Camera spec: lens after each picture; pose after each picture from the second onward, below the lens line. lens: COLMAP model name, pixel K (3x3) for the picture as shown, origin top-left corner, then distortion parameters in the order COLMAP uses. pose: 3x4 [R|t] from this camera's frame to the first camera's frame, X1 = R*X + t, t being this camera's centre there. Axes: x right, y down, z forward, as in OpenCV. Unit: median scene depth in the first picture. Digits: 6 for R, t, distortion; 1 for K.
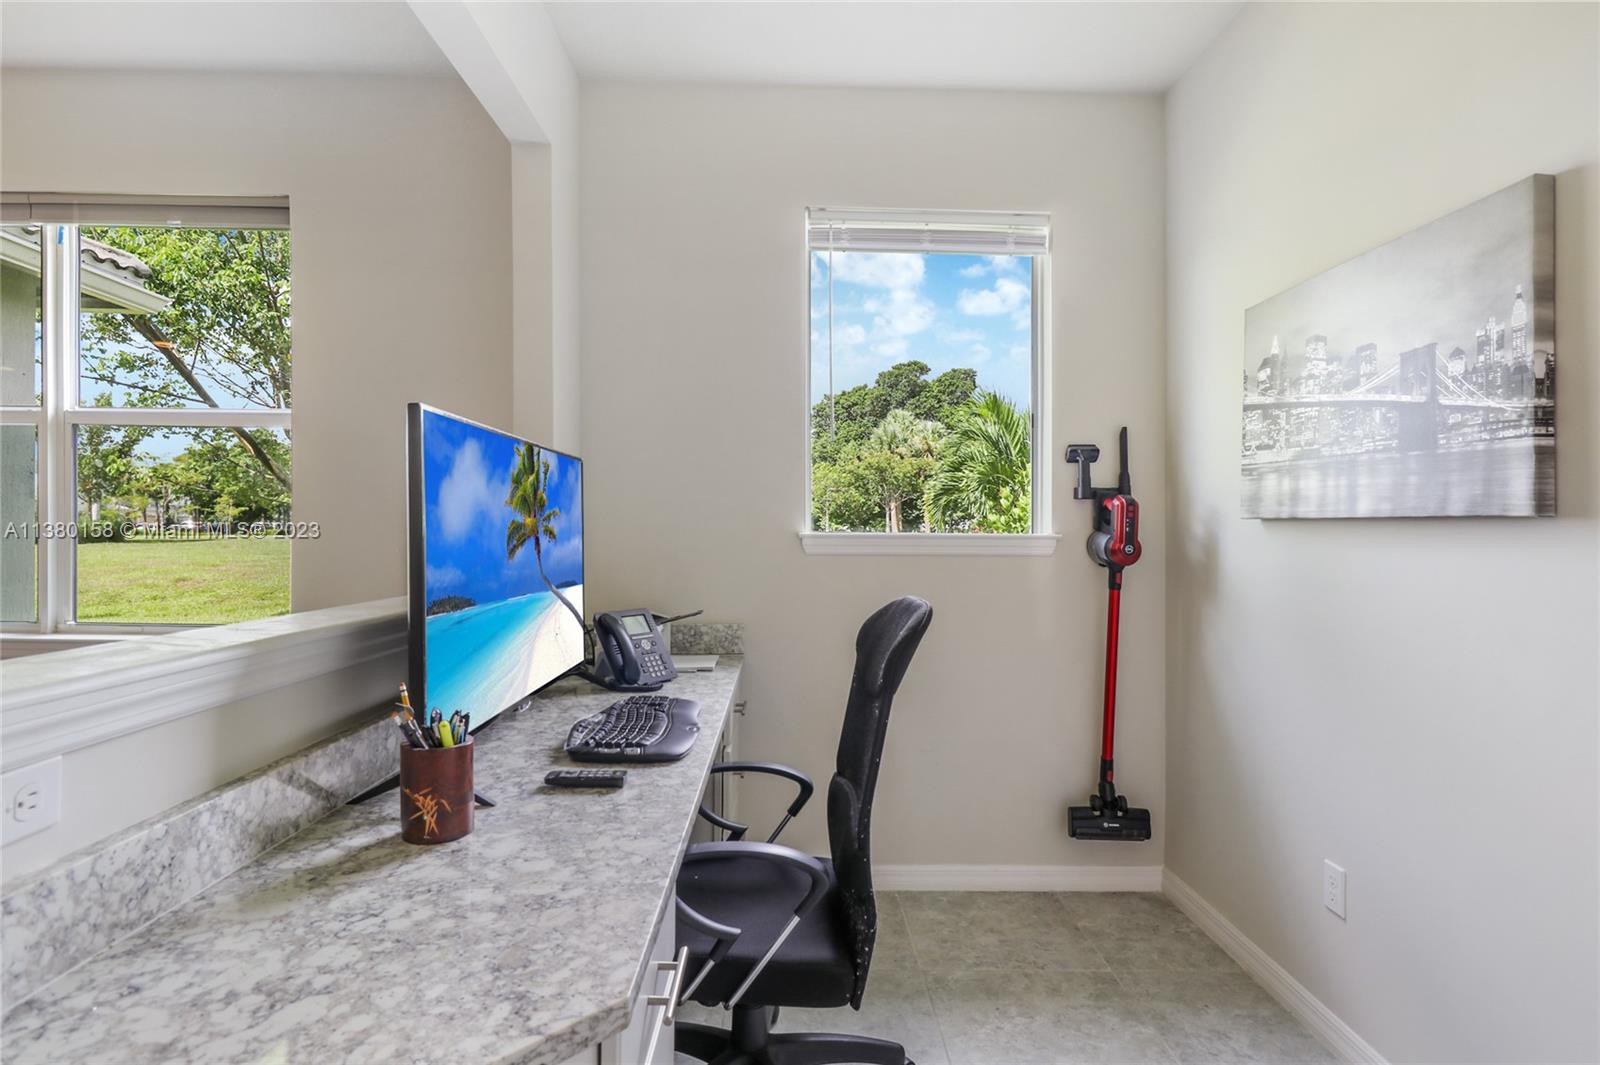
lens RADIAL K [[795.8, 0, 802.4], [0, 795.8, 530.6], [0, 0, 1]] dist [0.001371, 0.000027]
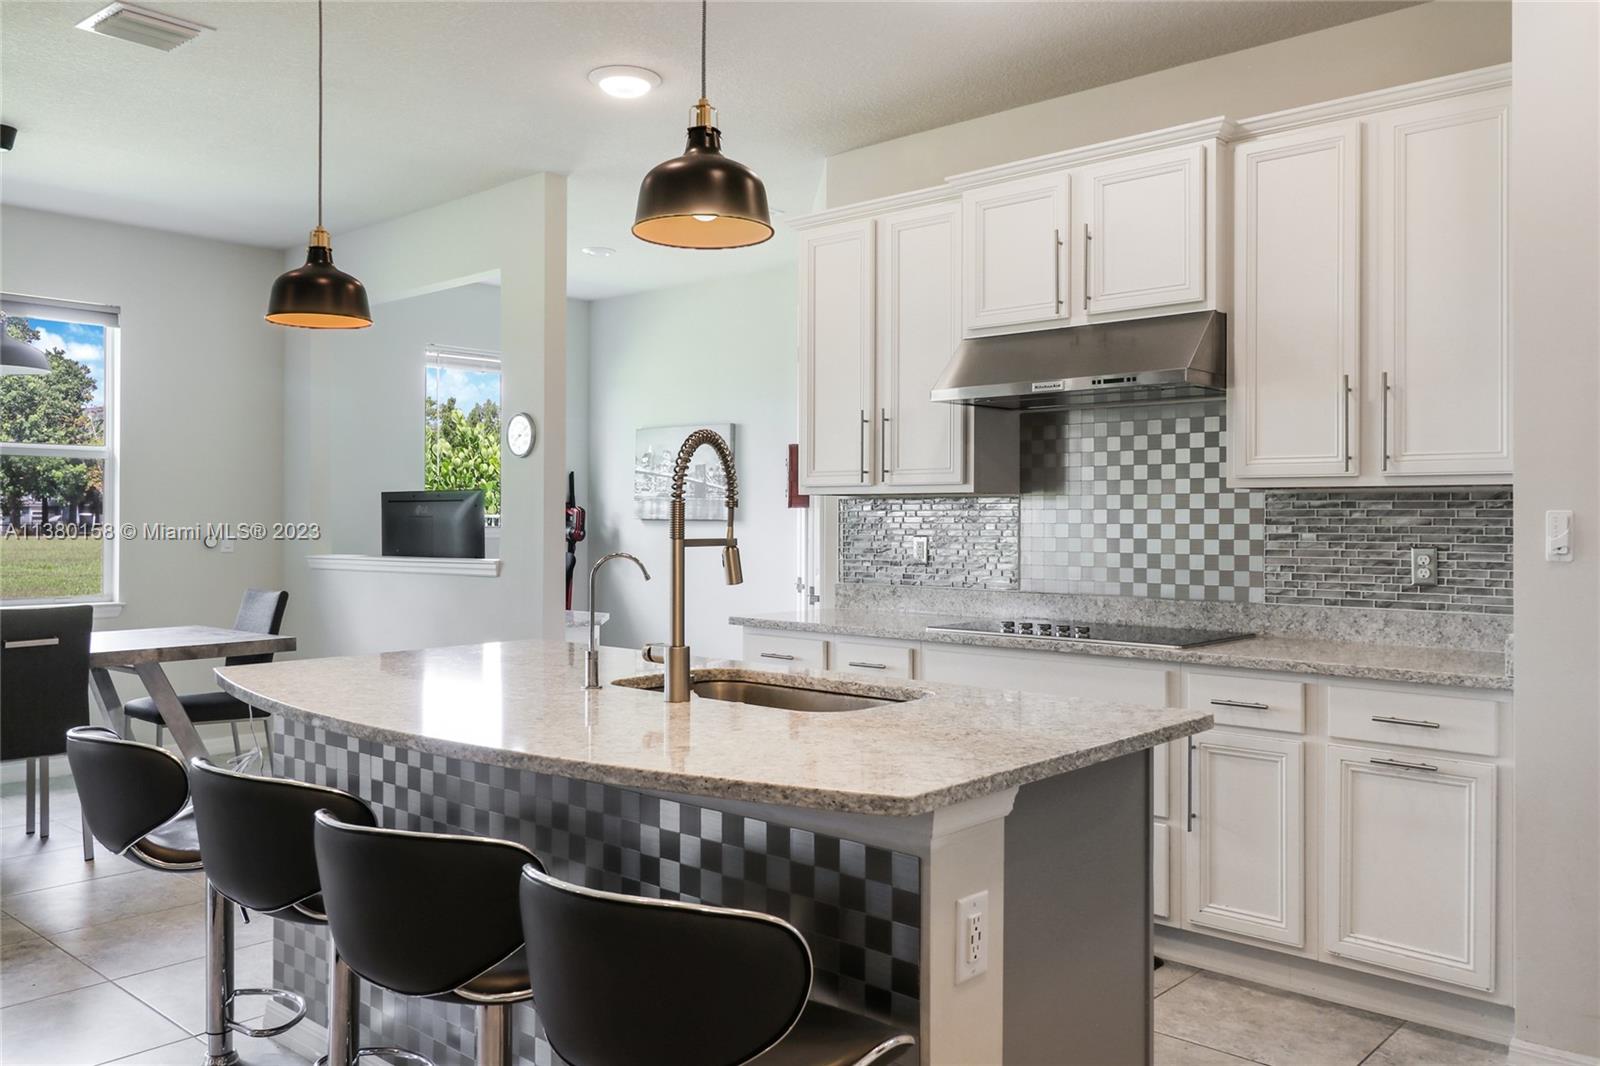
lens RADIAL K [[1243.2, 0, 815.4], [0, 1243.2, 529.9], [0, 0, 1]] dist [-0.014201, -0.009449]
pose [[0.670924, -0.009788, 0.741462, -1.887949], [0.002989, 0.999940, 0.010496, -0.021398], [-0.741520, -0.004826, 0.670913, -1.931711]]
